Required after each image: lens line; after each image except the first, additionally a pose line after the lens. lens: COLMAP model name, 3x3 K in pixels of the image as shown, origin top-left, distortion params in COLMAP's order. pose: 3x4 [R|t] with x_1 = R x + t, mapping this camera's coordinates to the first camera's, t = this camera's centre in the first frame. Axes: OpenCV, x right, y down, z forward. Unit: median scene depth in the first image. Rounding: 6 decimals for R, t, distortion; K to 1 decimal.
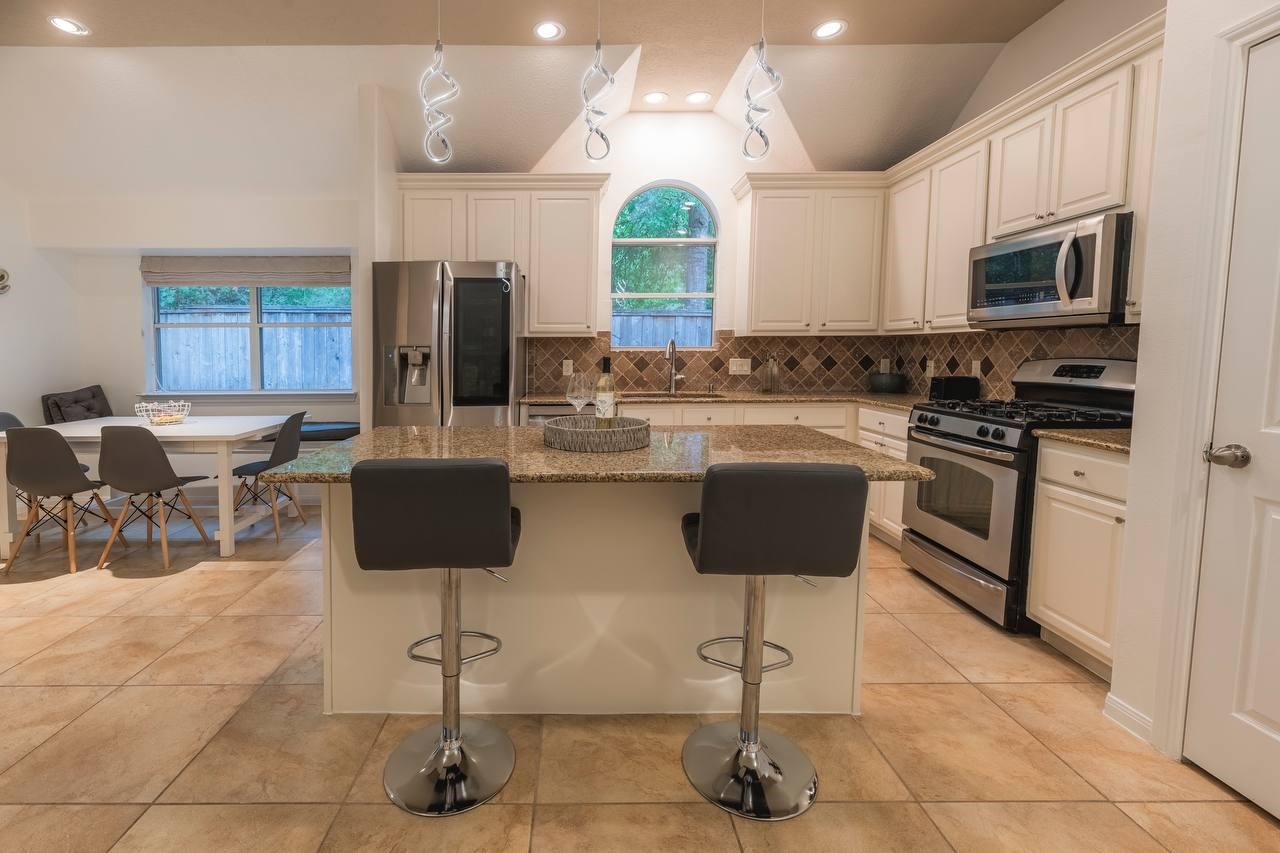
lens RADIAL K [[548.4, 0, 583.2], [0, 548.4, 403.5], [0, 0, 1]] dist [0.000845, 0.000186]
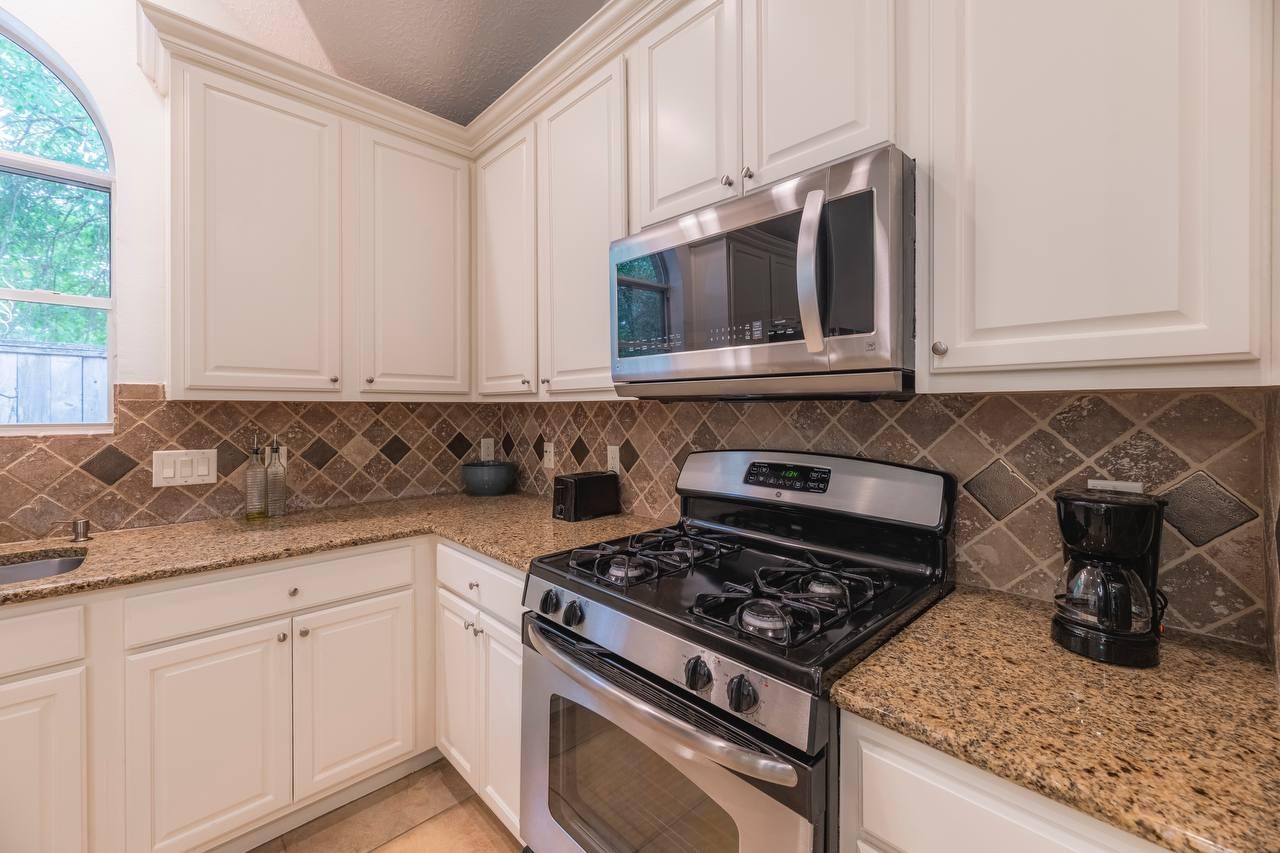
lens RADIAL K [[518.2, 0, 638.9], [0, 518.2, 415.9], [0, 0, 1]] dist [-0.002166, -0.000334]
pose [[0.728518, -0.005513, 0.685004, 0.289270], [0.064113, 0.996127, -0.060169, -0.065210], [-0.682019, 0.087752, 0.726050, 0.476499]]
